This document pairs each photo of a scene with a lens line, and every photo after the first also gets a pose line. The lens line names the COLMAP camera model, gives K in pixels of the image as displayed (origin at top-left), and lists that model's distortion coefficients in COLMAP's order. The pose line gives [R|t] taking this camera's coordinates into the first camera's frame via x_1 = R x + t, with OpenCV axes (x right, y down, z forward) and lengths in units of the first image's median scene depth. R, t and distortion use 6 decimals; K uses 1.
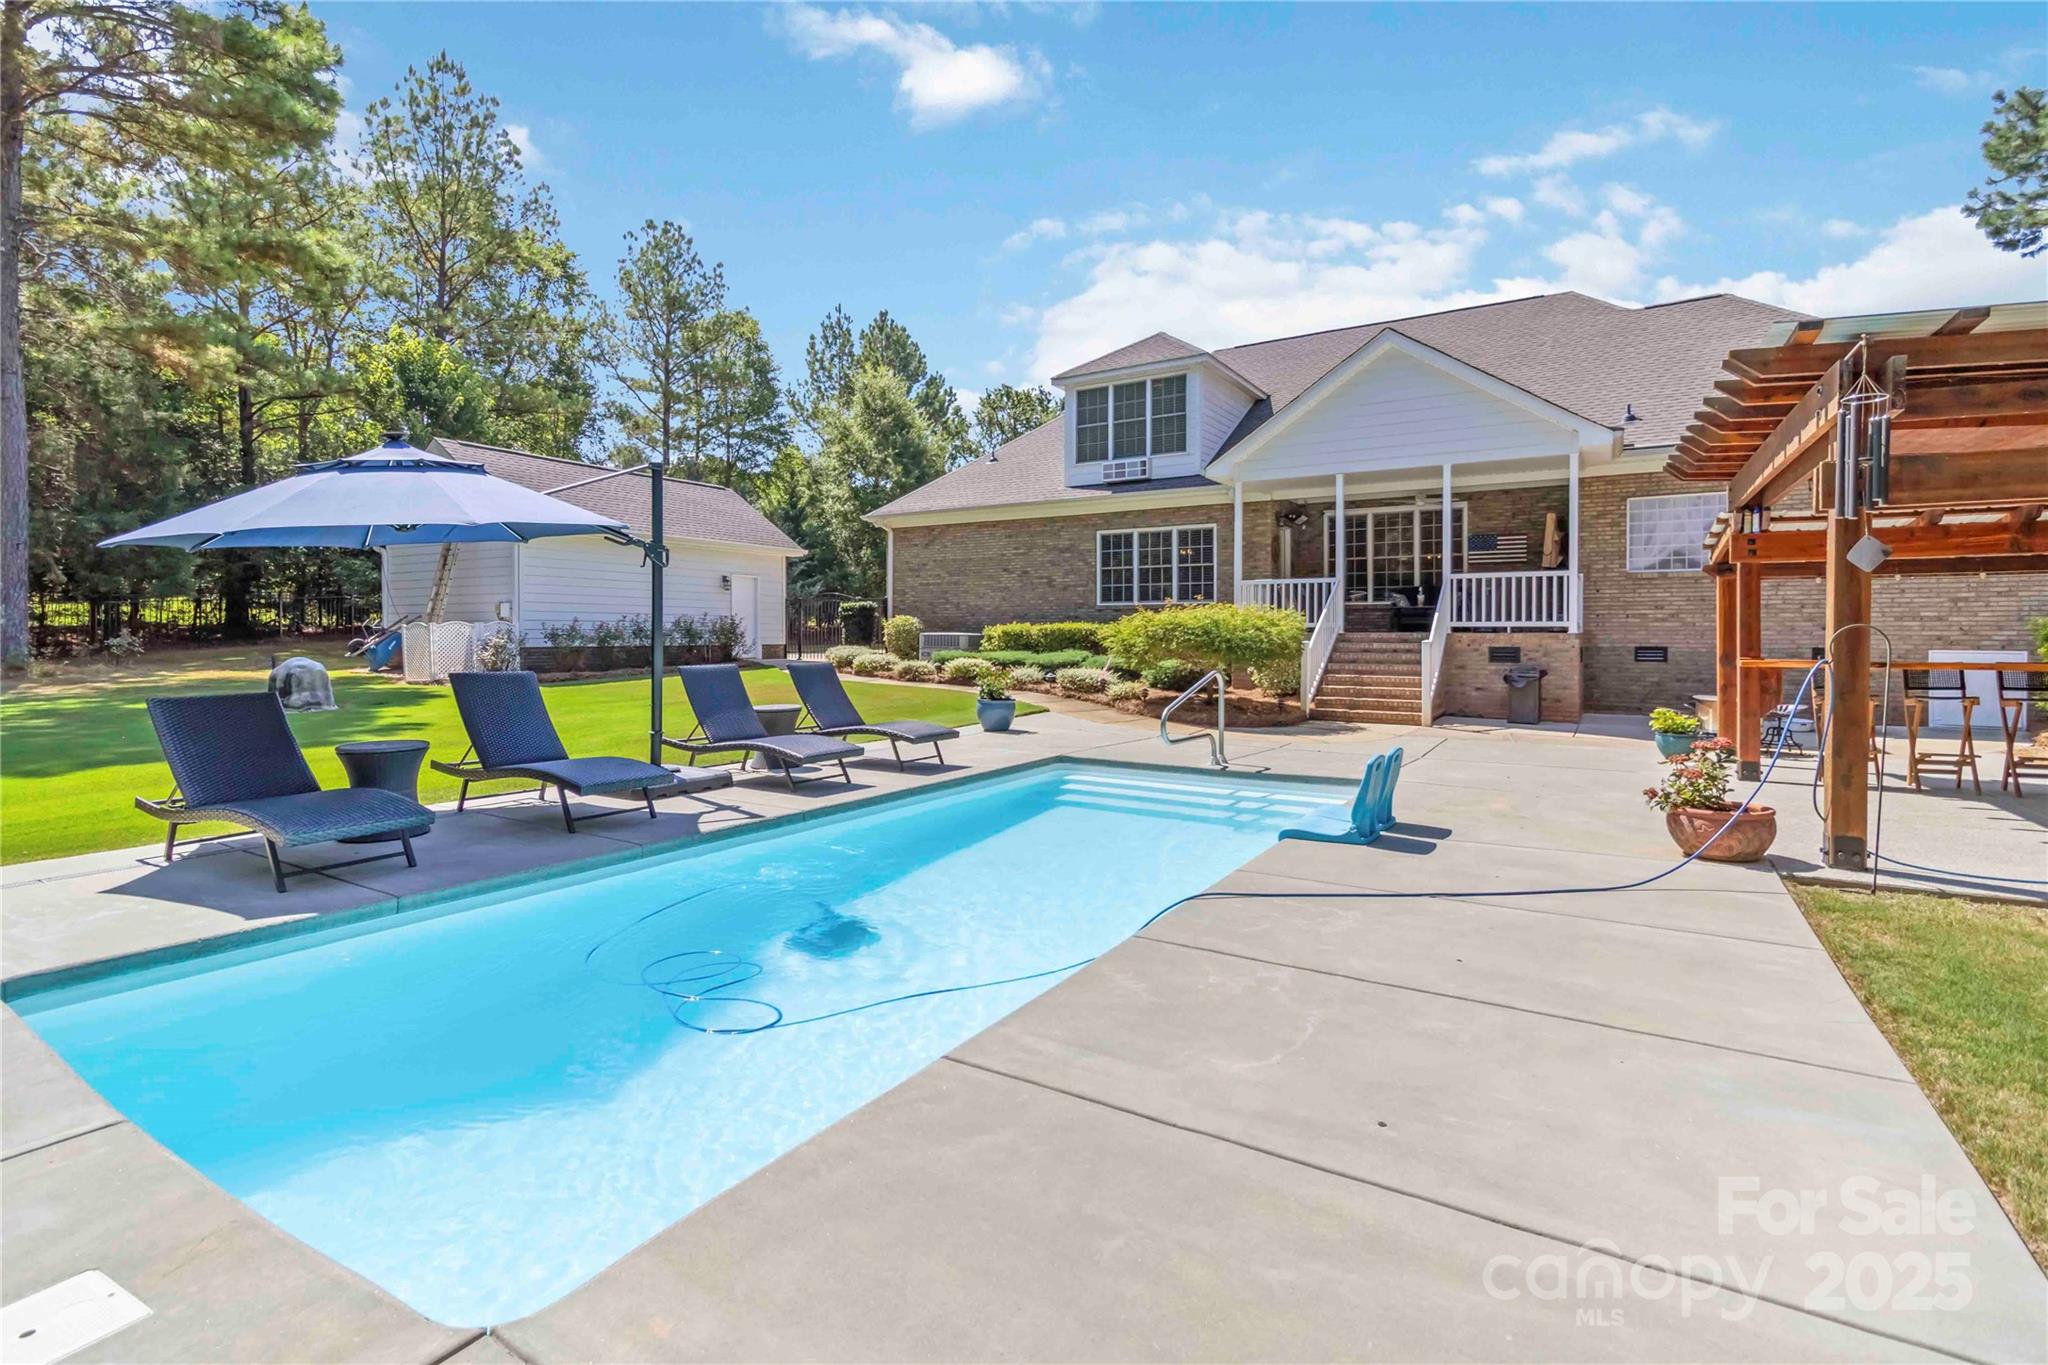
lens RADIAL K [[954.8, 0, 1015.5], [0, 954.8, 641.1], [0, 0, 1]] dist [0.000285, 0.000169]
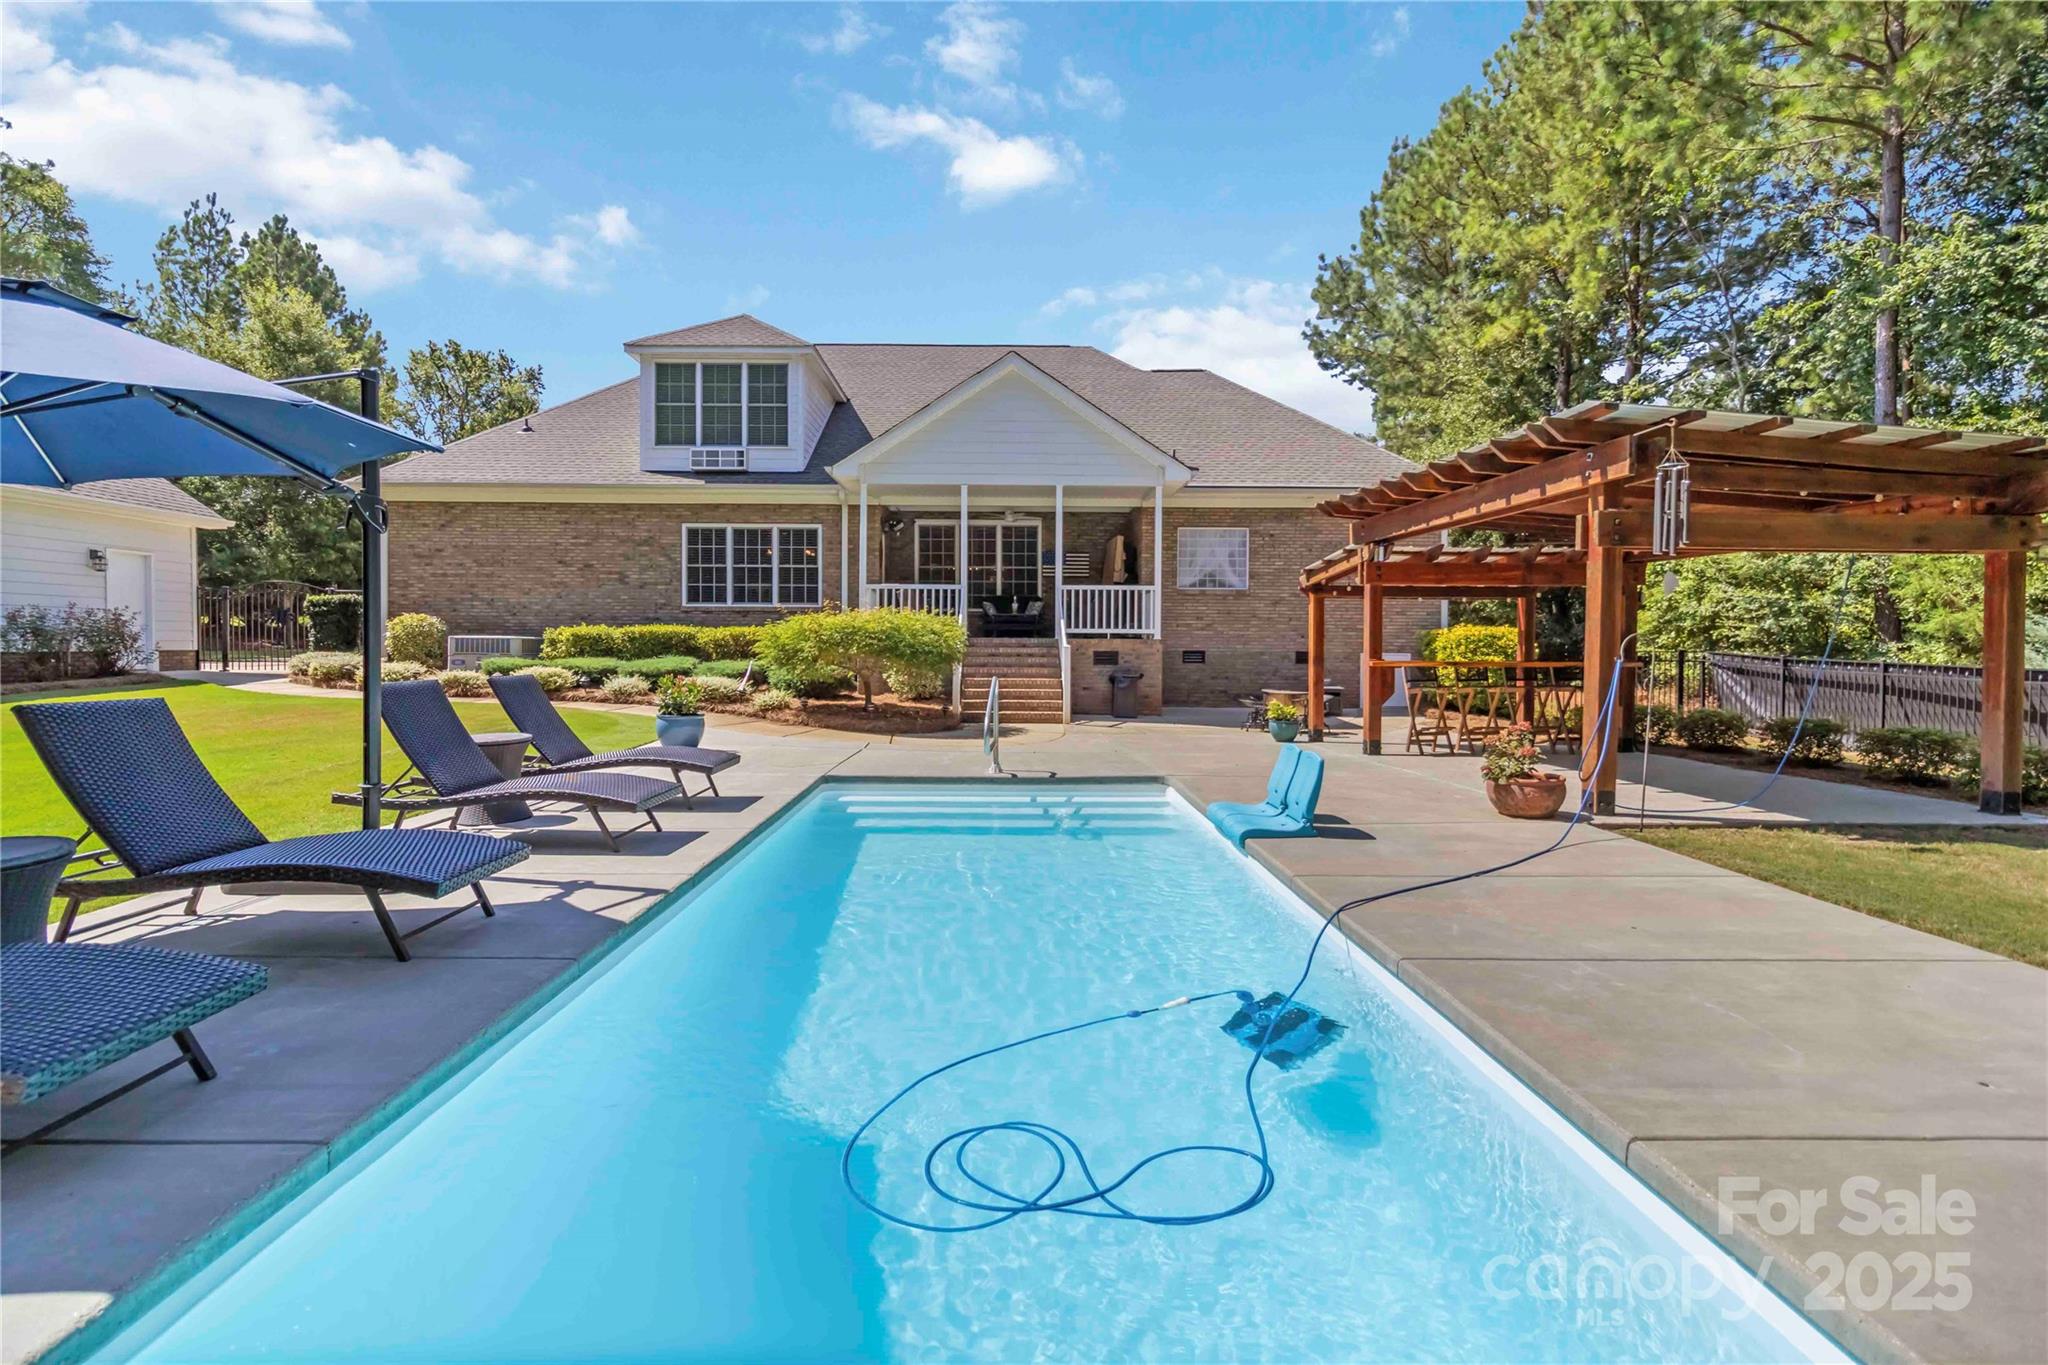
lens RADIAL K [[943.5, 0, 1013.6], [0, 943.5, 661.6], [0, 0, 1]] dist [0.002615, -0.000617]
pose [[0.839096, -0.009291, 0.543905, -0.146485], [0.000135, 0.999858, 0.016871, -0.000310], [-0.543984, -0.014083, 0.838977, 0.088933]]
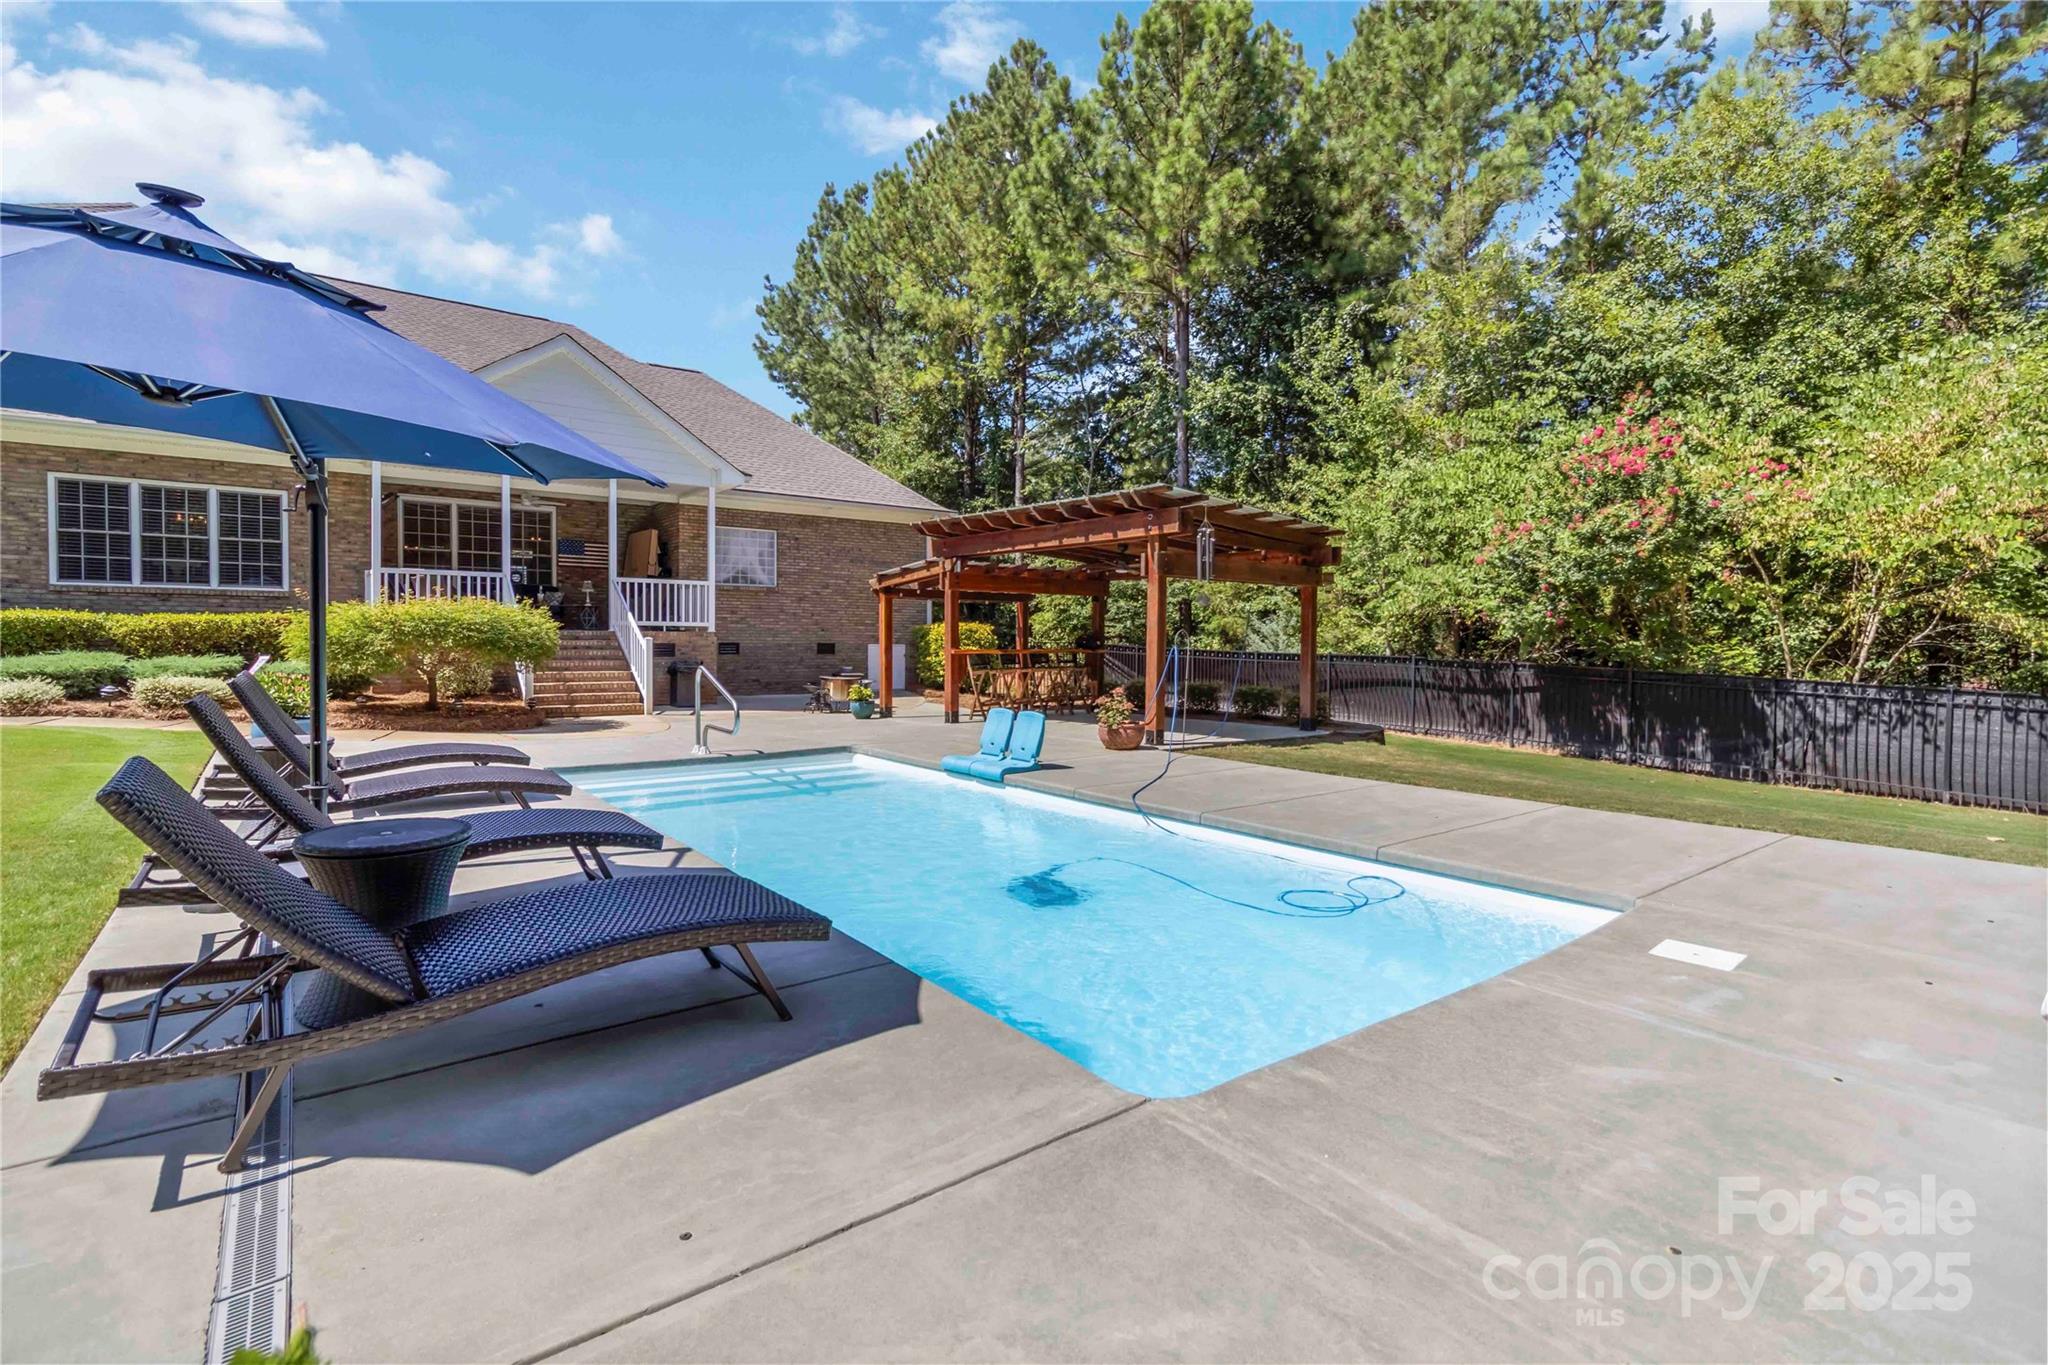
lens RADIAL K [[954.8, 0, 1015.5], [0, 954.8, 641.1], [0, 0, 1]] dist [0.000285, 0.000169]
pose [[0.341327, -0.001516, 0.939943, -0.330435], [0.000392, 0.999999, 0.001471, 0.001308], [-0.939944, -0.000134, 0.341327, 0.152830]]
